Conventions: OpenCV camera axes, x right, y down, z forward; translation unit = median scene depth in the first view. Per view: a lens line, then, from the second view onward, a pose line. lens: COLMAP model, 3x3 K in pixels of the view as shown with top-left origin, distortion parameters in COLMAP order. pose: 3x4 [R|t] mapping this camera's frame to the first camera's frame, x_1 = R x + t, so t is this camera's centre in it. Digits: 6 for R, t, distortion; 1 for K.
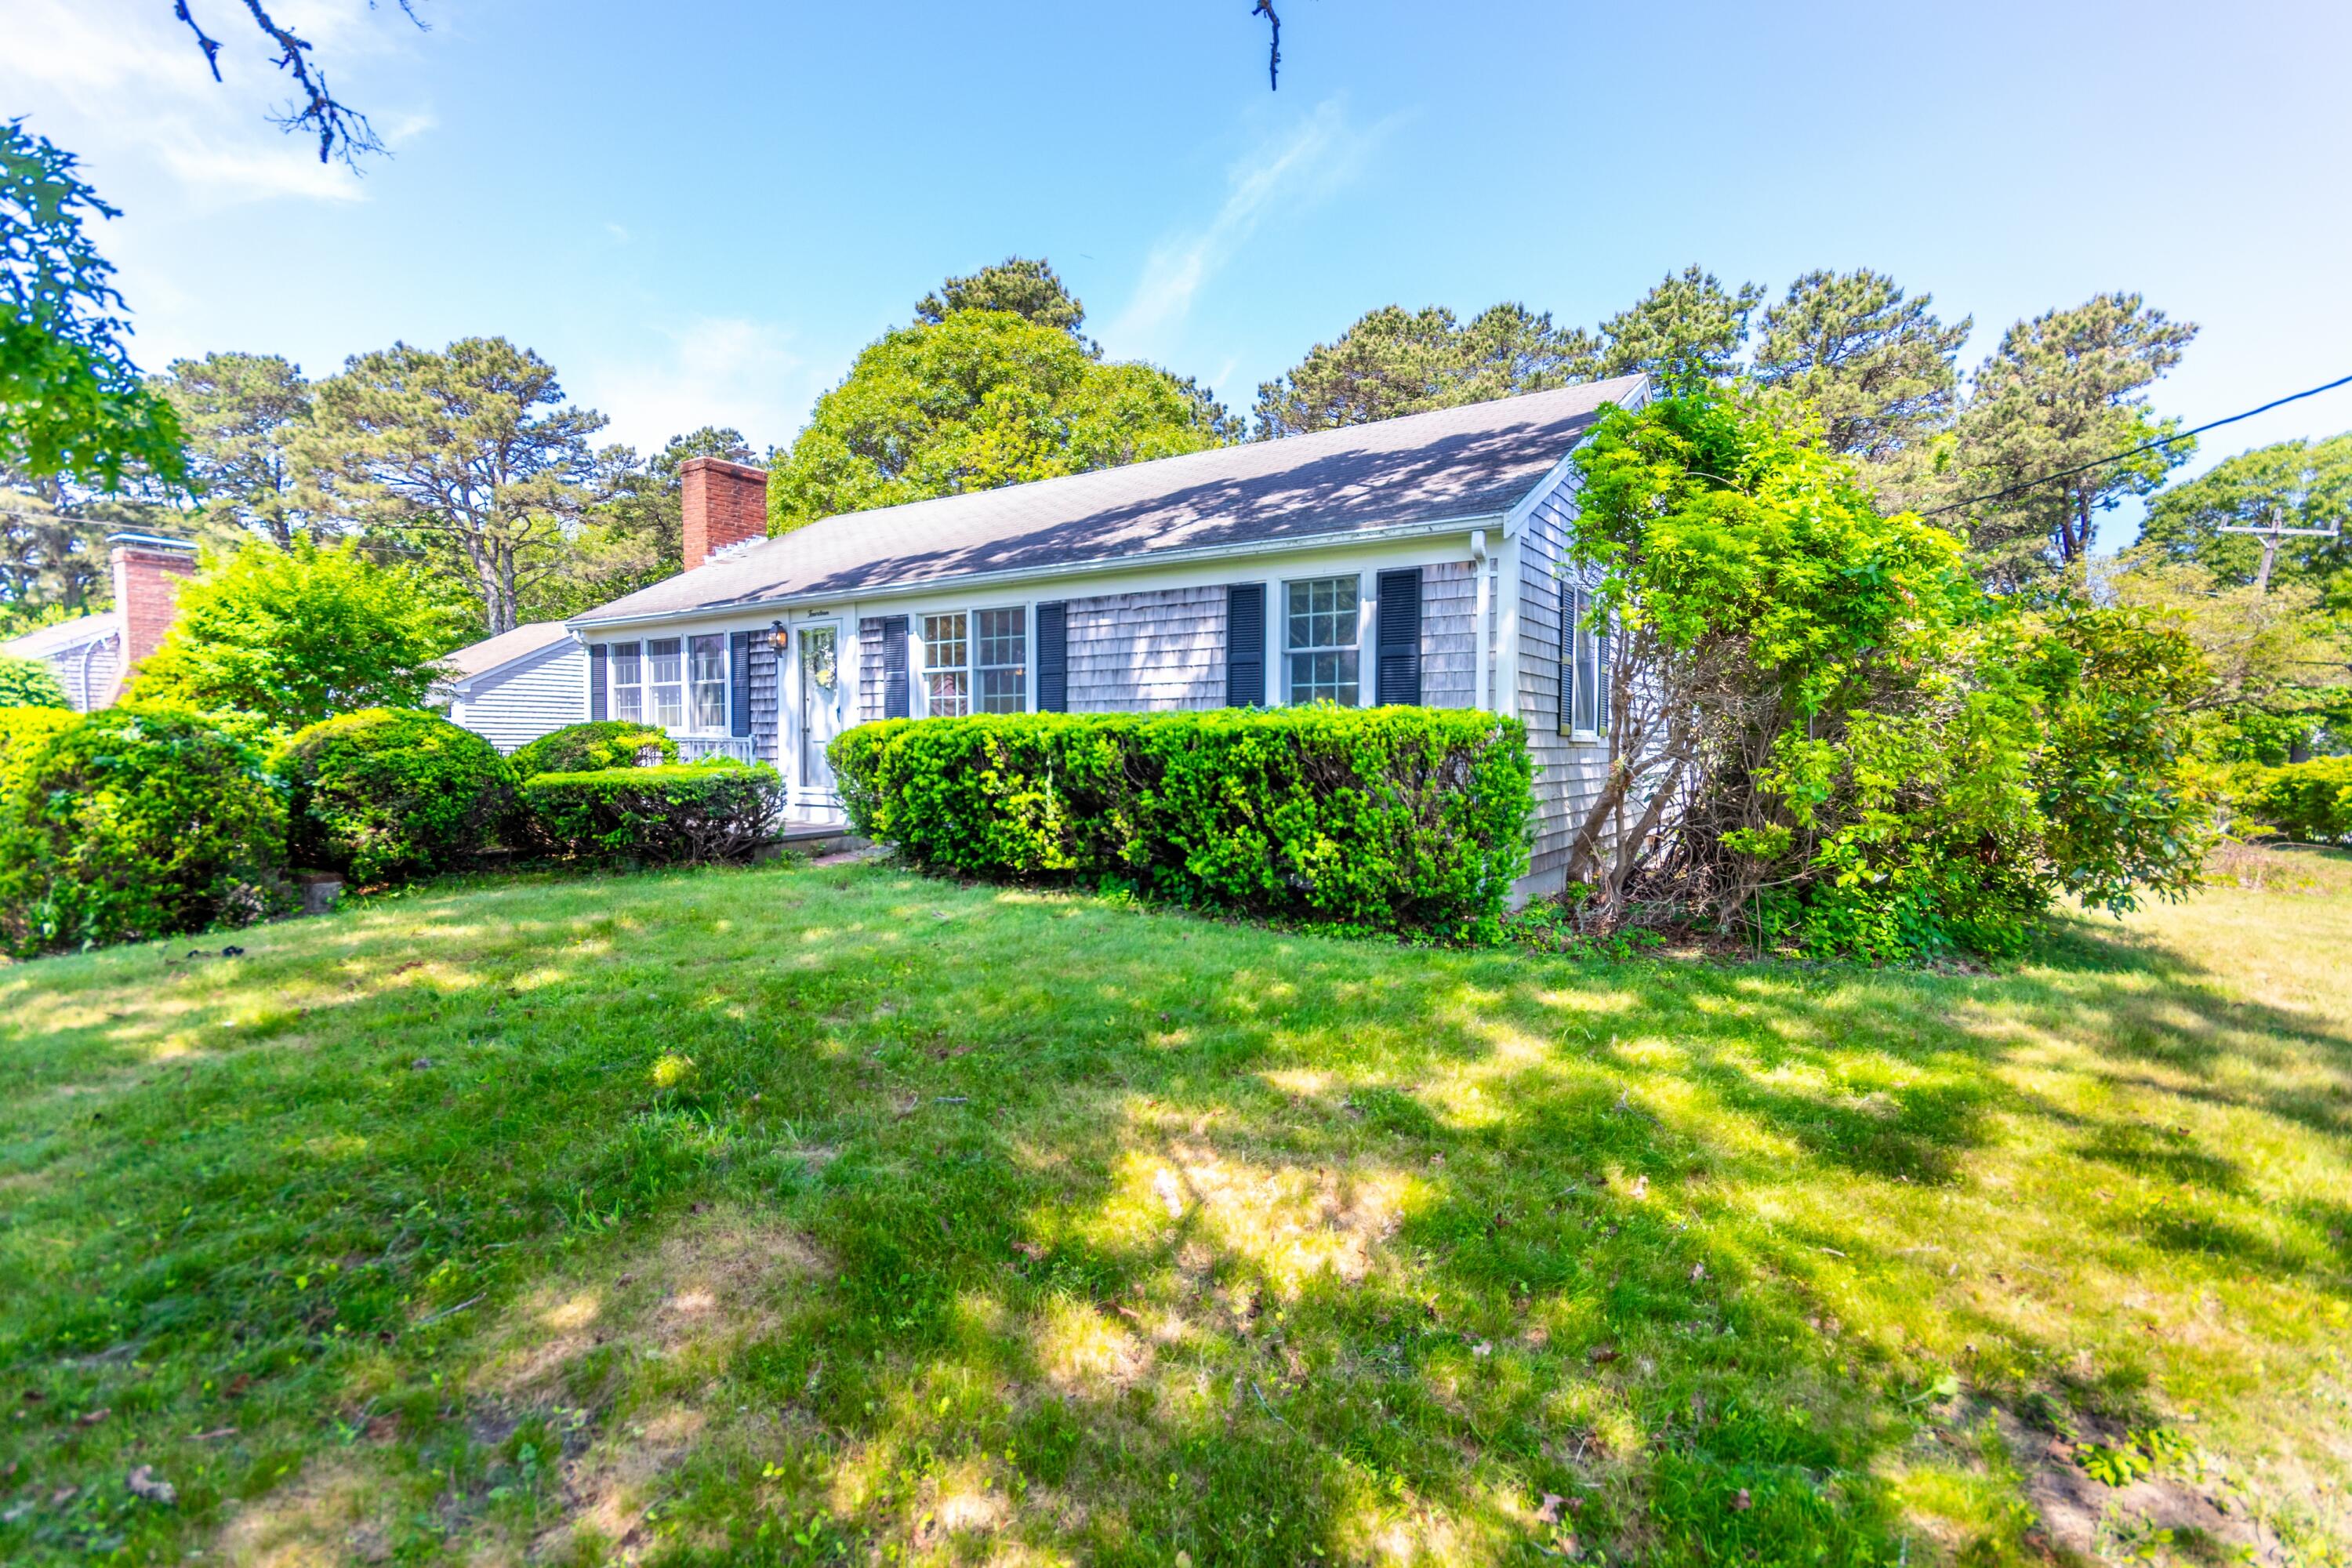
lens RADIAL K [[1085.8, 0, 1177.8], [0, 1085.8, 786.0], [0, 0, 1]] dist [0.001447, 0.001036]
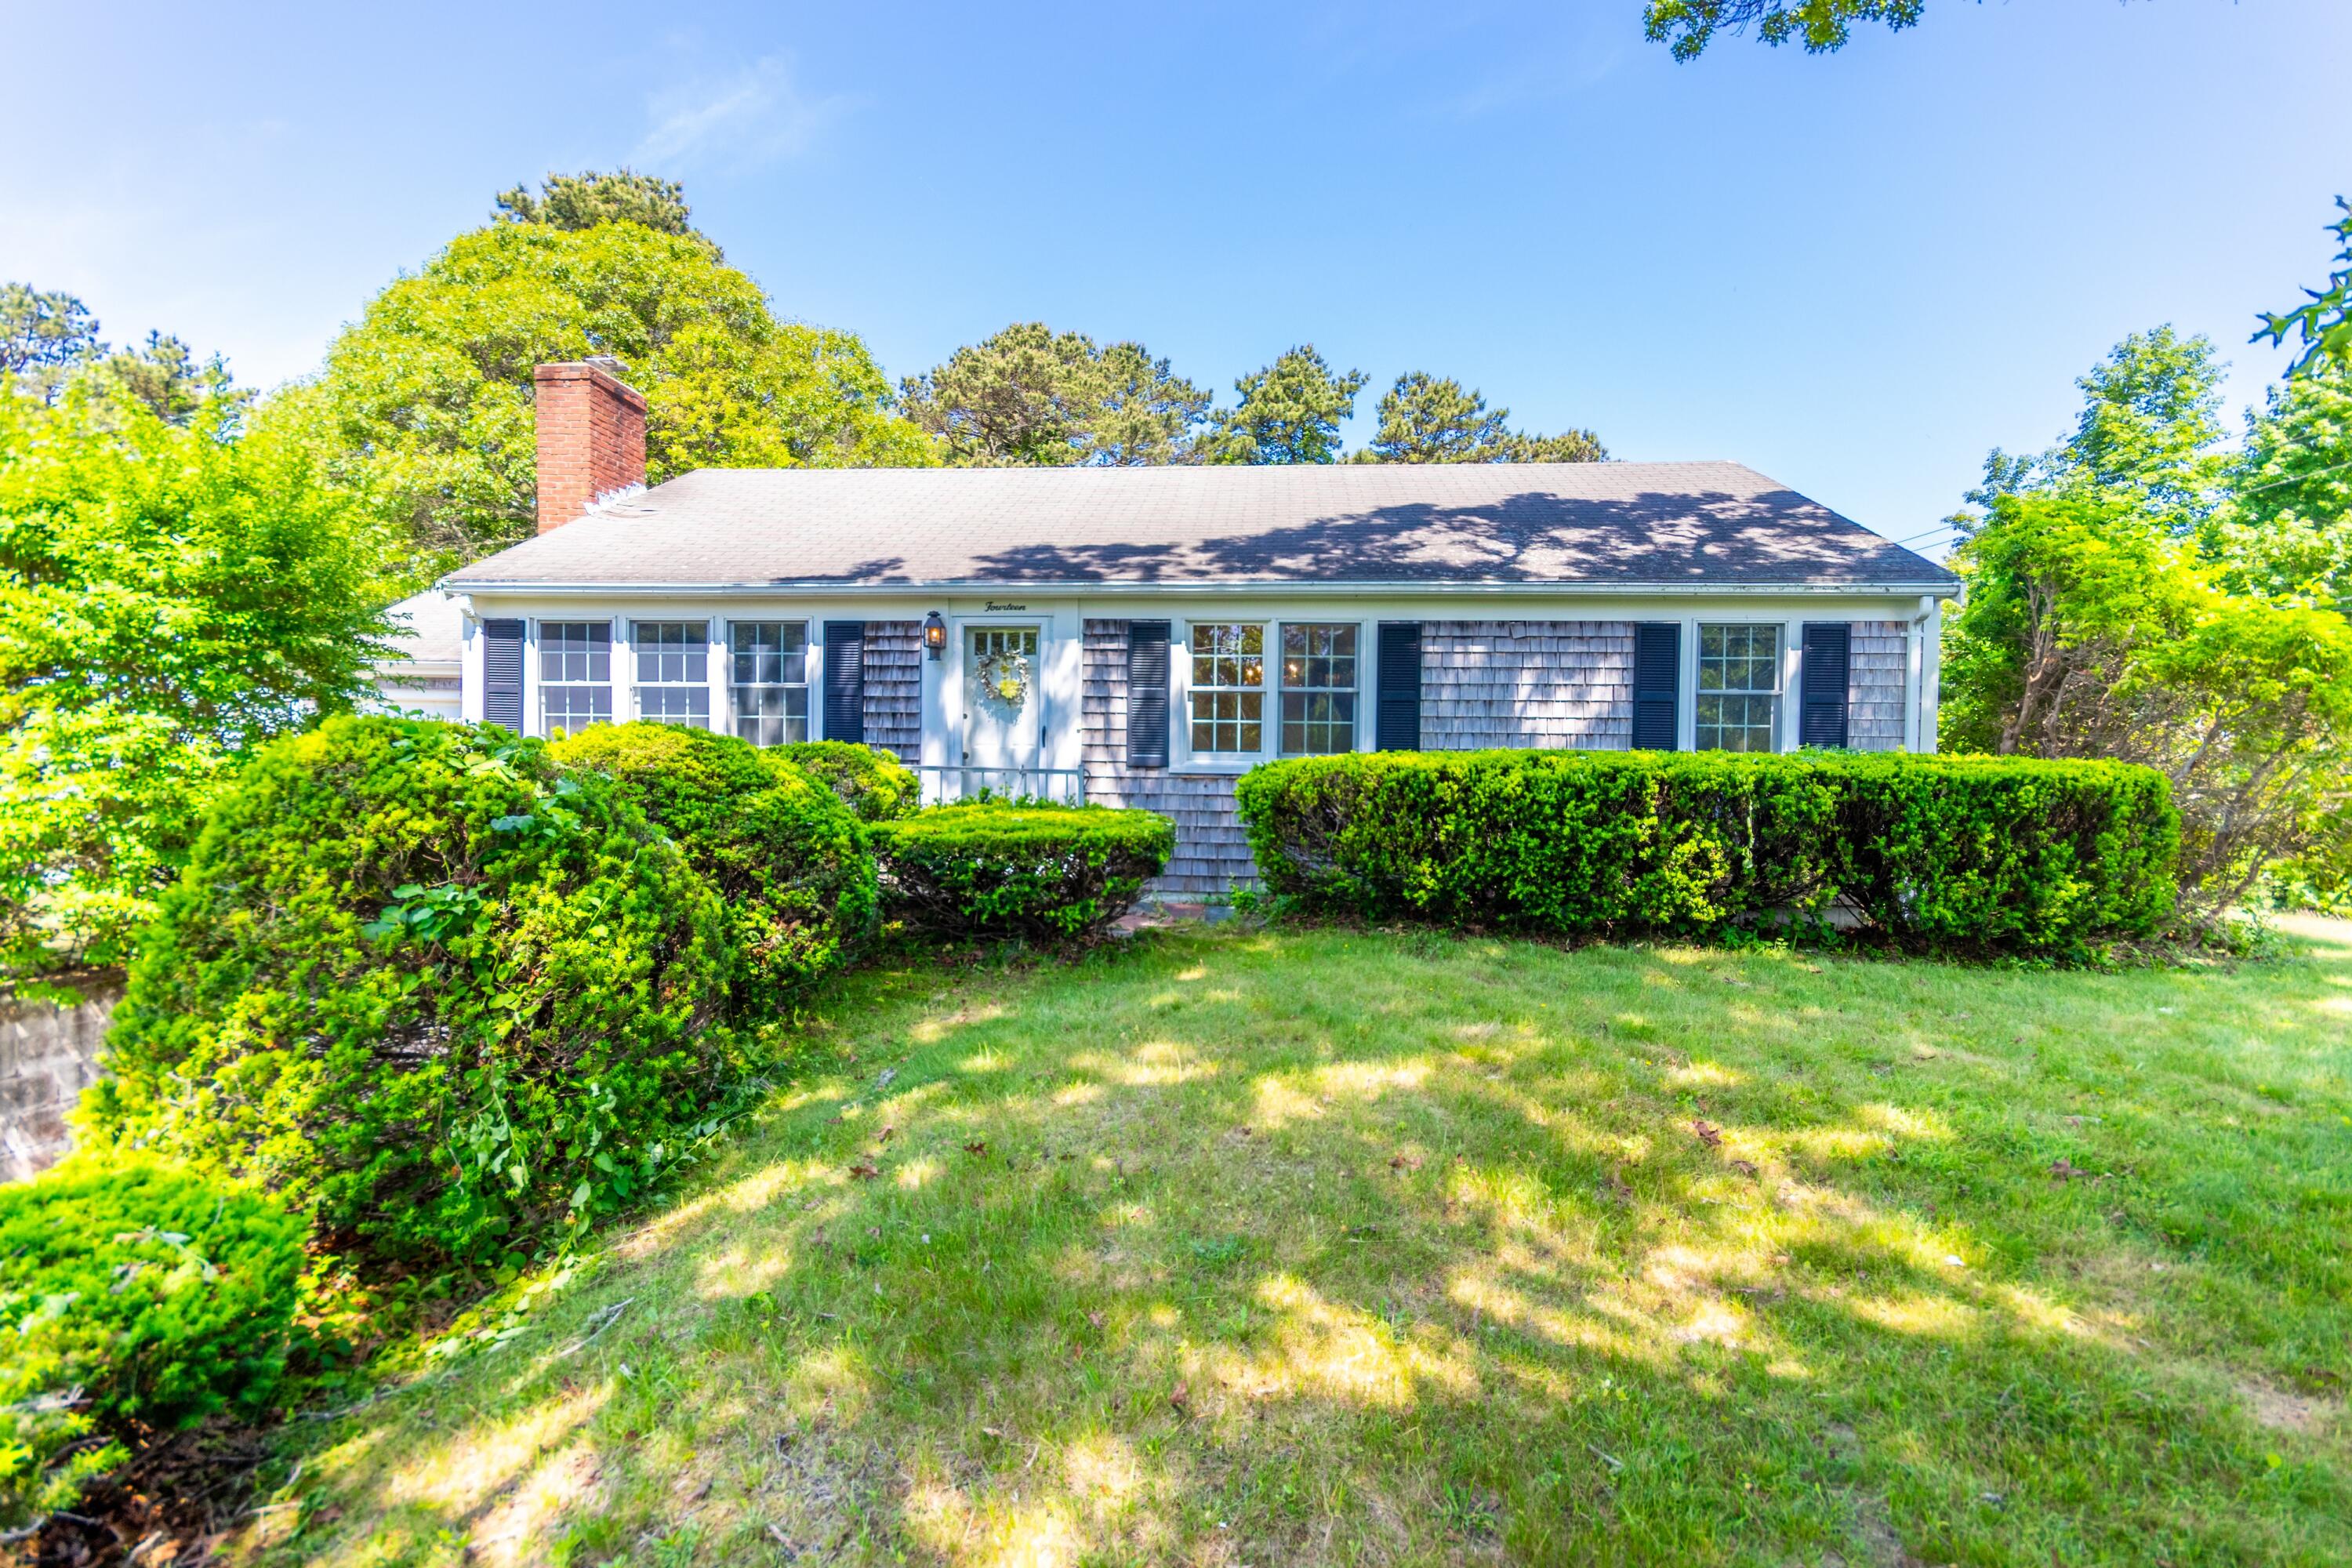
lens RADIAL K [[1085.8, 0, 1180.7], [0, 1085.8, 790.2], [0, 0, 1]] dist [0.001447, 0.001036]
pose [[0.870871, -0.002634, 0.491505, -0.690354], [0.007376, 0.999943, -0.007710, -0.023245], [-0.491457, 0.010339, 0.870841, 0.293831]]
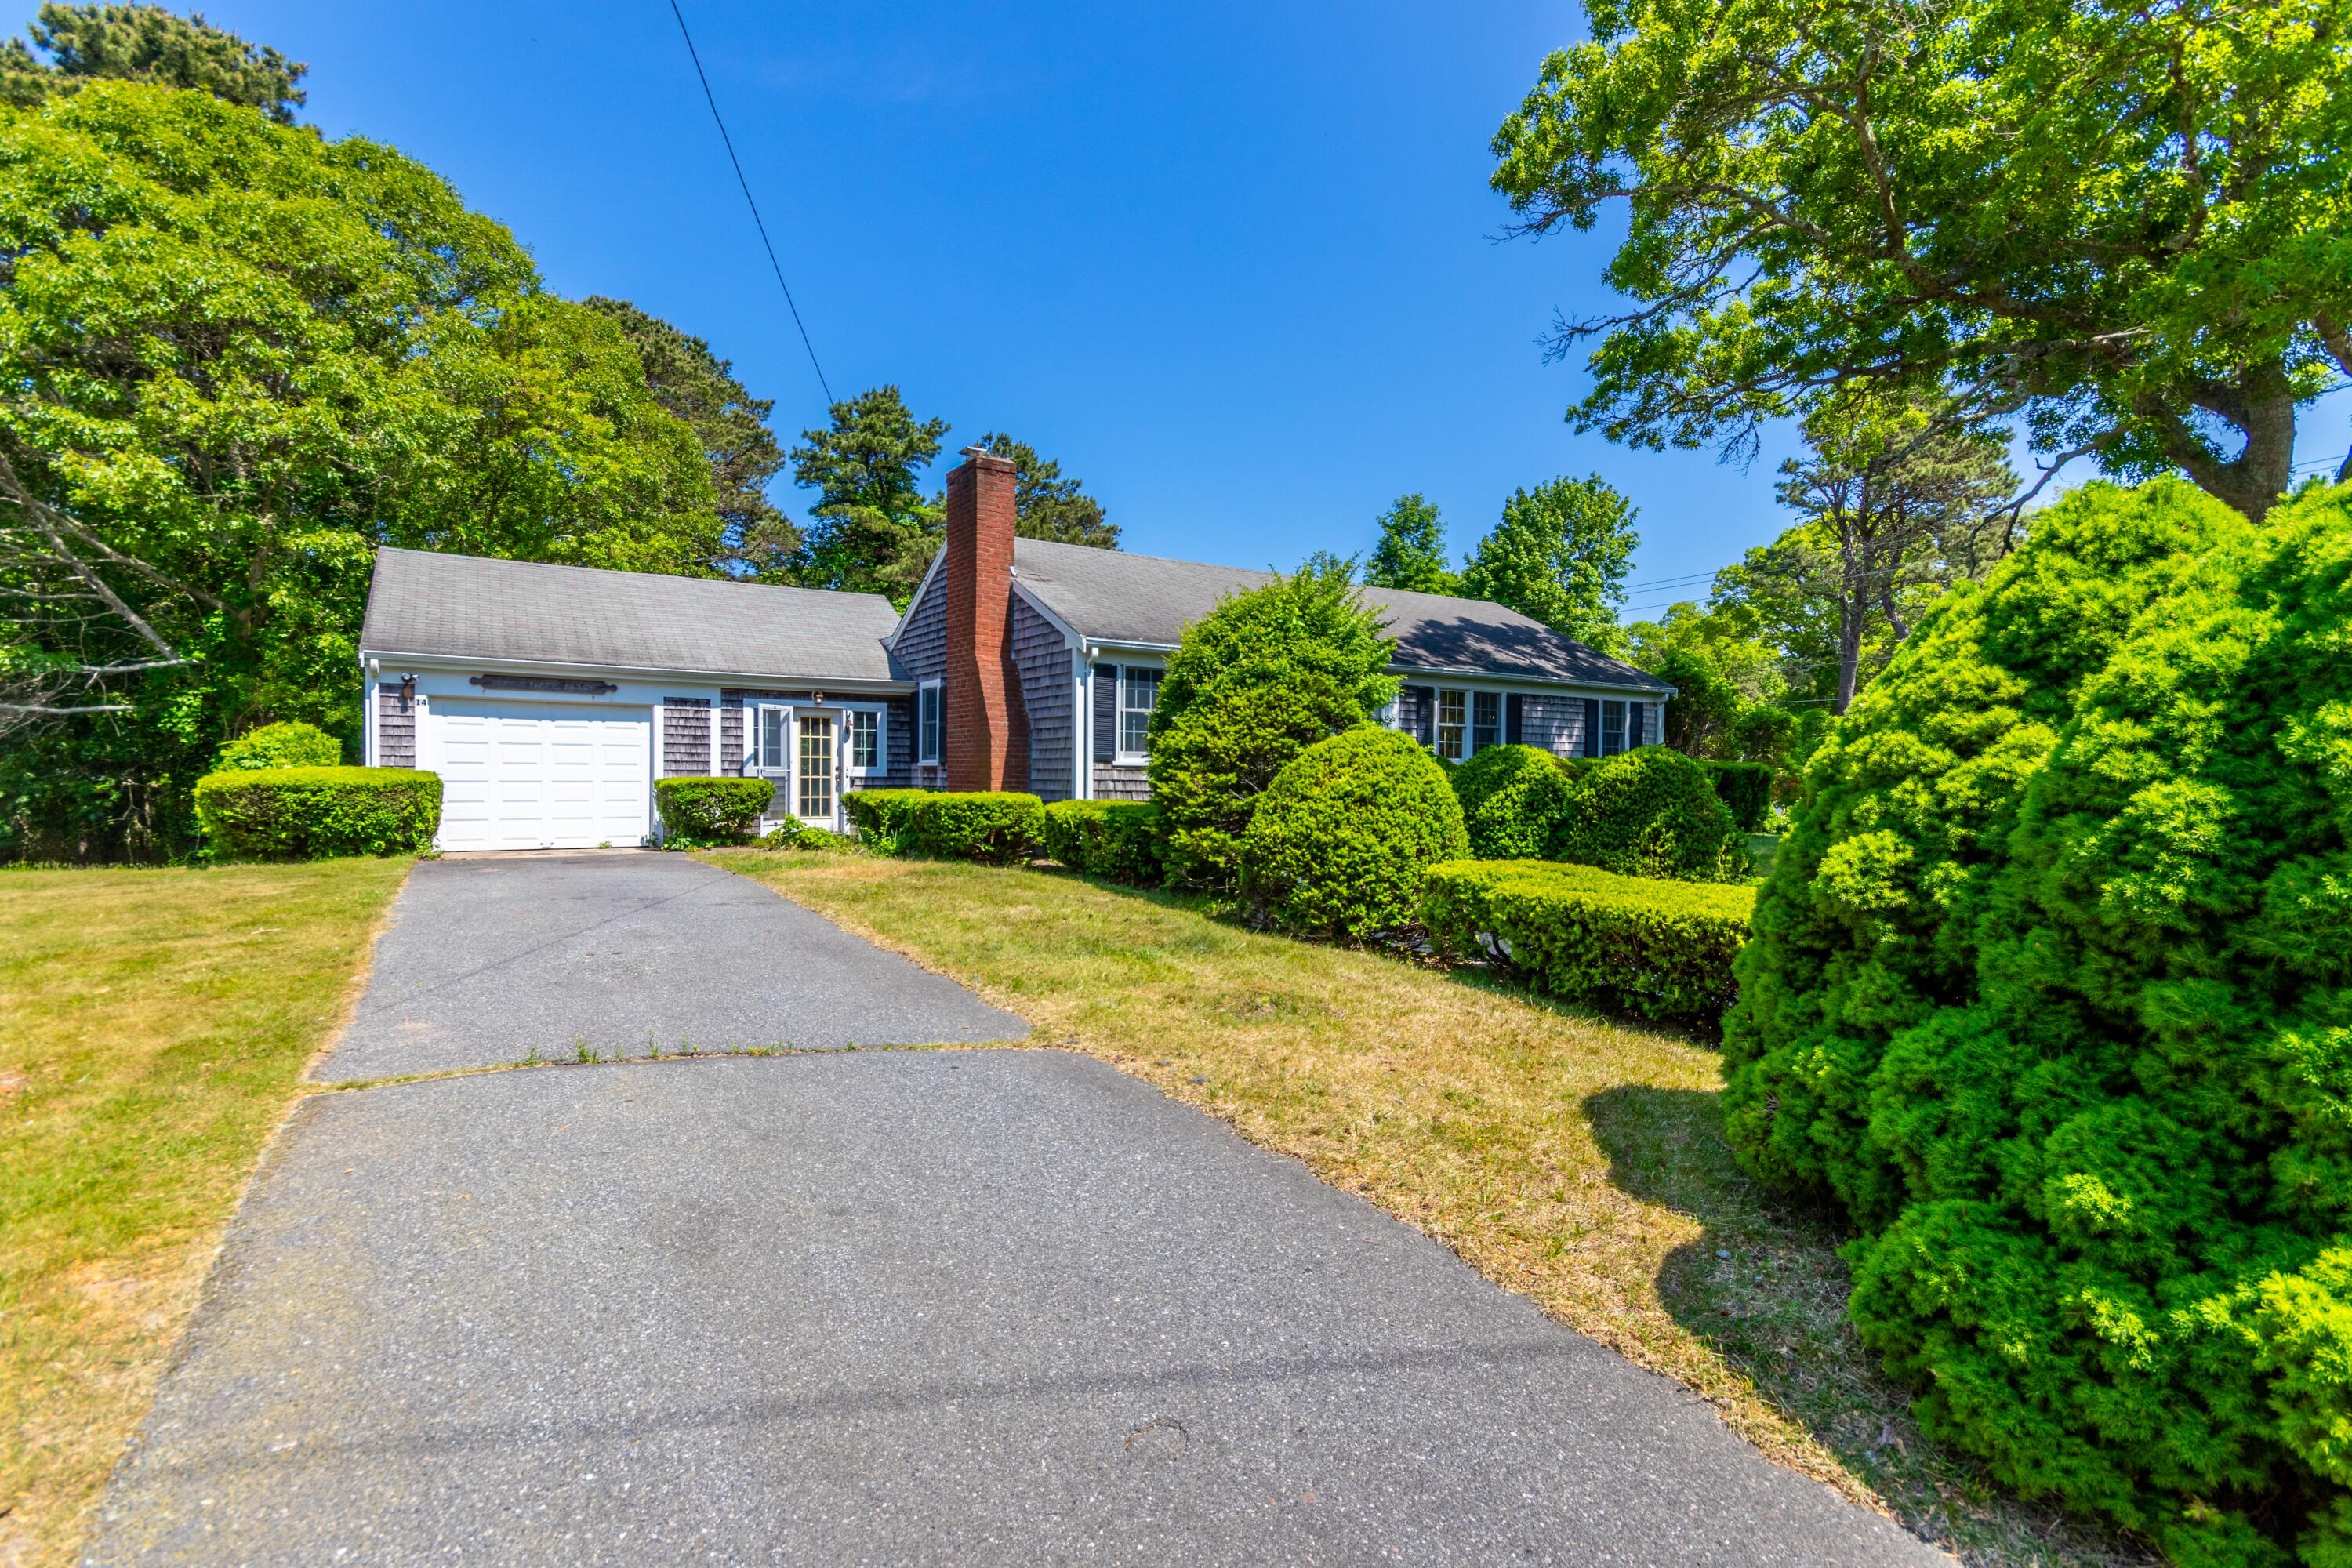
lens RADIAL K [[1085.8, 0, 1182.3], [0, 1085.8, 782.2], [0, 0, 1]] dist [0.001447, 0.001036]
pose [[0.380730, -0.007366, 0.924657, -1.927153], [0.027909, 0.999604, -0.003529, -0.029624], [-0.924265, 0.027150, 0.380785, 0.794564]]
